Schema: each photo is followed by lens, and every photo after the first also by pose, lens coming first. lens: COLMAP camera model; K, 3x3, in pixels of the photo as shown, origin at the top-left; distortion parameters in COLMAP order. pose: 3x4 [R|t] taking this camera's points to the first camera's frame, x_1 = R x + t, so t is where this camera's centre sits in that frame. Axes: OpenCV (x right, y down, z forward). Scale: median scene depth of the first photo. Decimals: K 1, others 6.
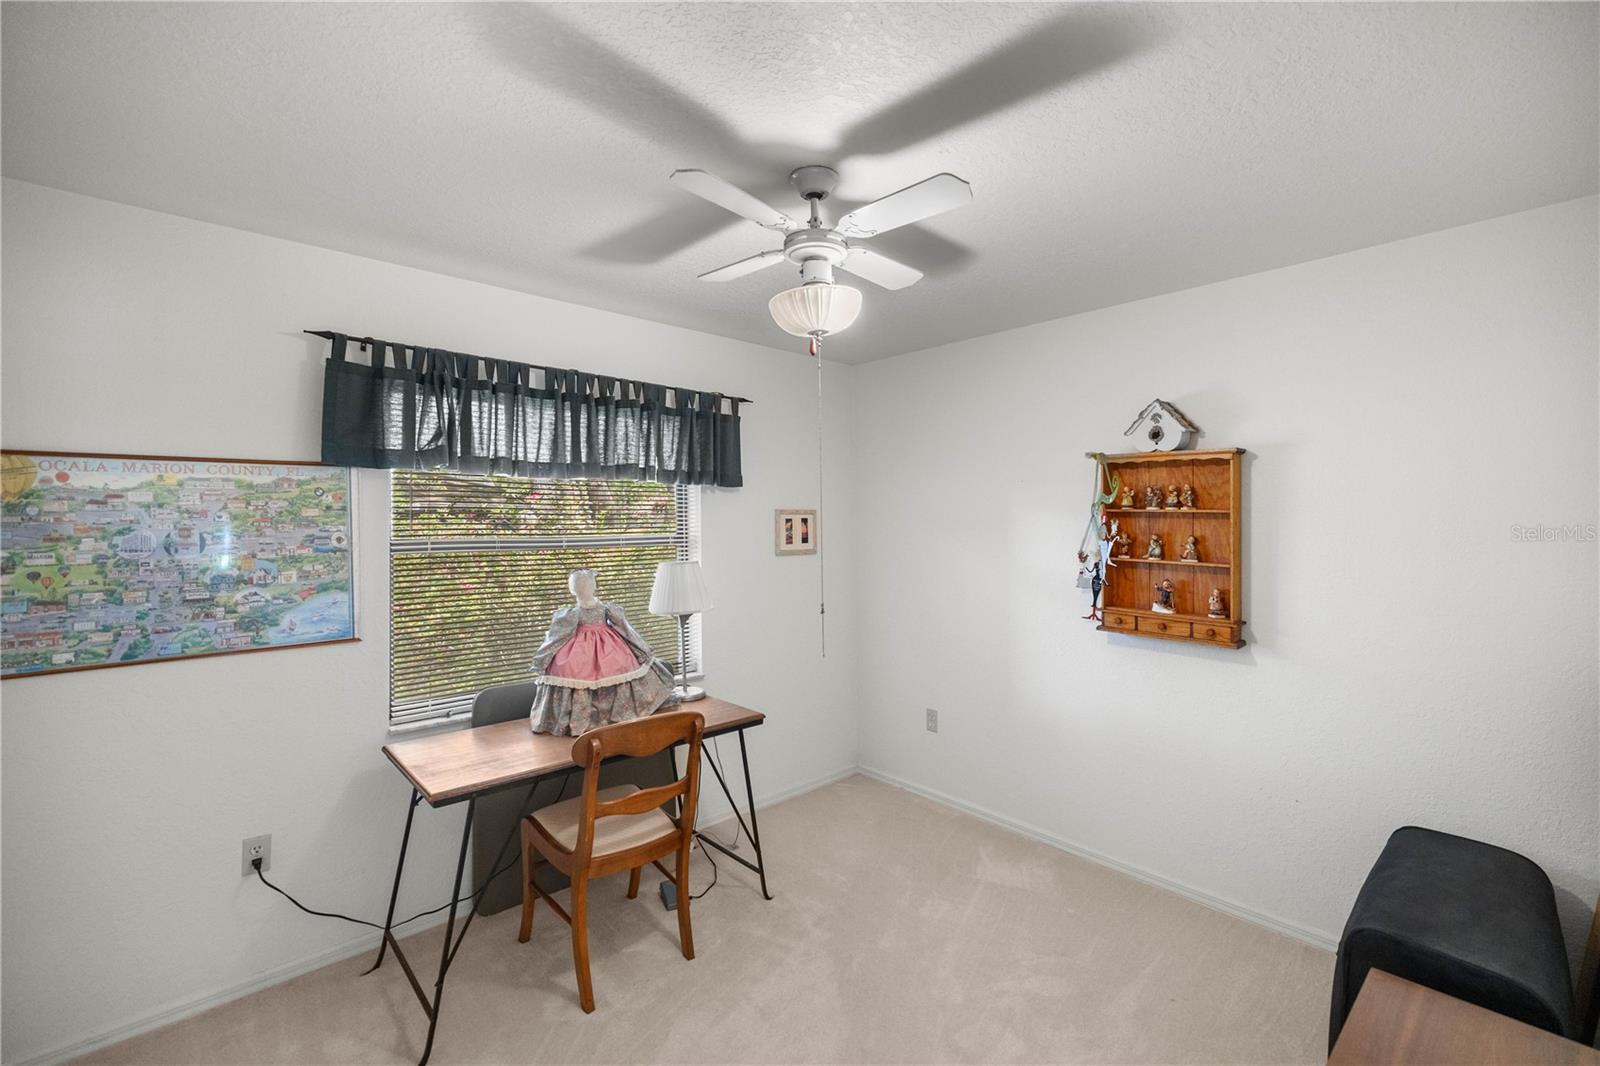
lens RADIAL K [[674.2, 0, 798.2], [0, 674.2, 515.8], [0, 0, 1]] dist [0.004021, -0.000399]
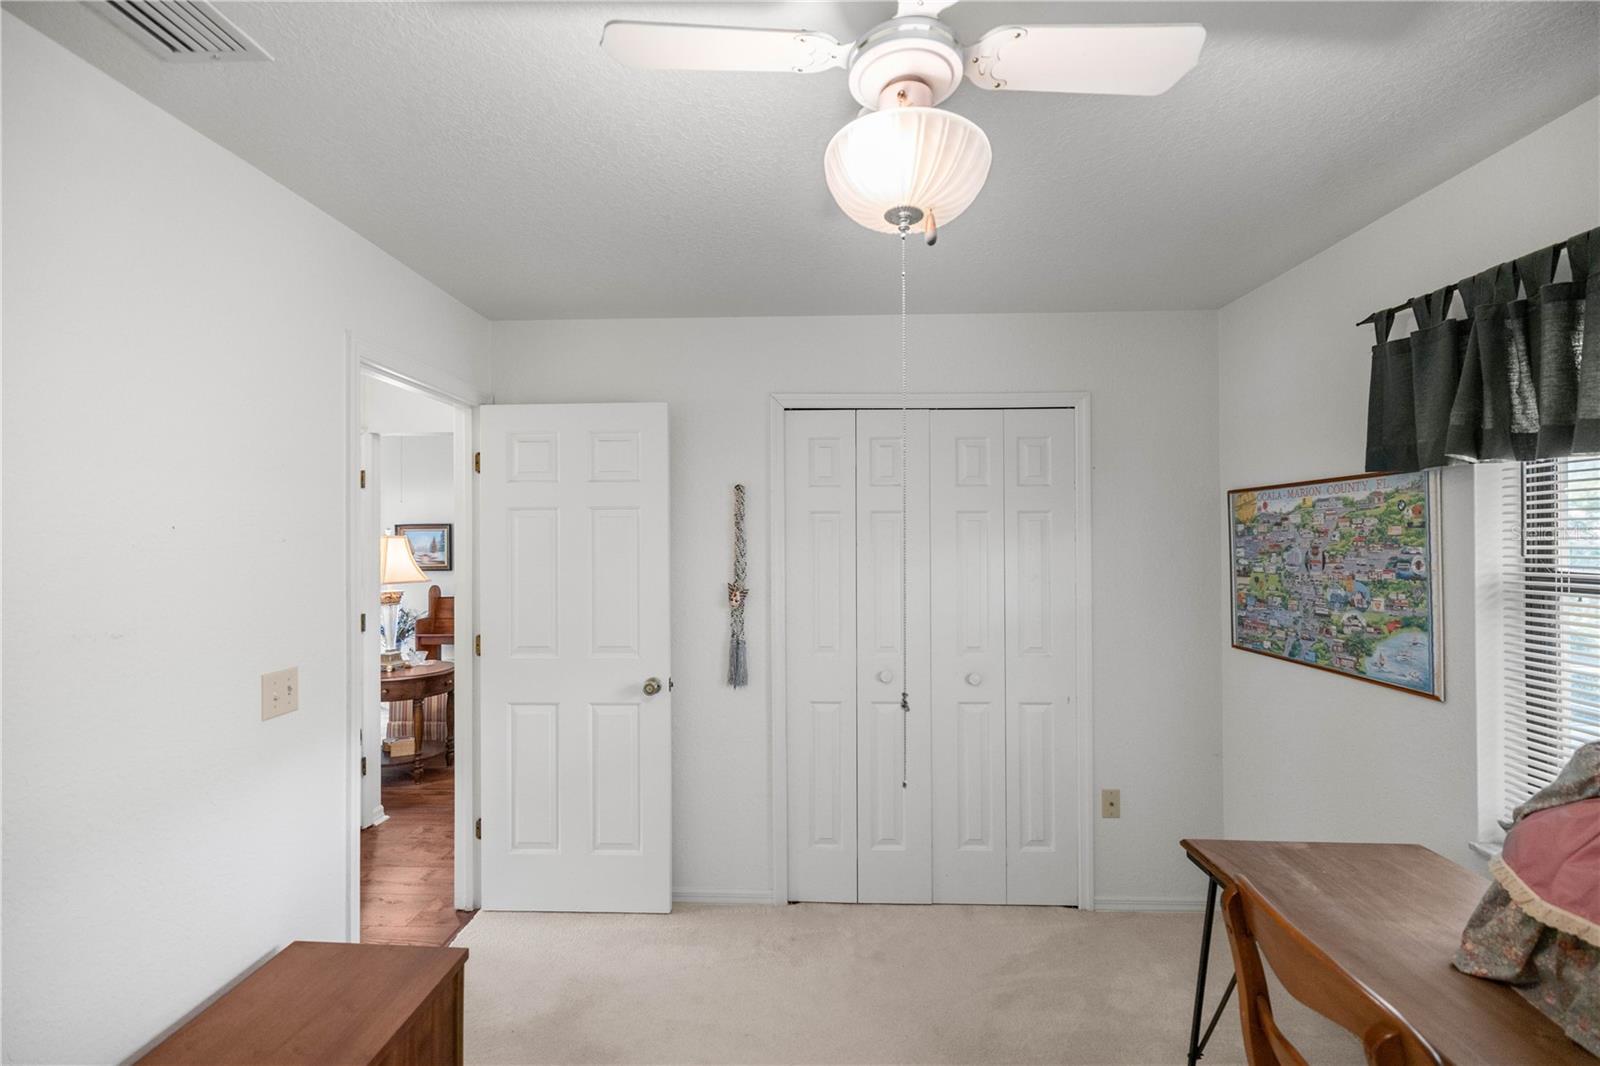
lens RADIAL K [[674.2, 0, 800.5], [0, 674.2, 542.4], [0, 0, 1]] dist [0.004021, -0.000399]
pose [[-0.678136, 0.007436, -0.734899, 0.412776], [0.003413, 0.999970, 0.006969, 0.001478], [0.734928, 0.002218, -0.678141, 1.066013]]
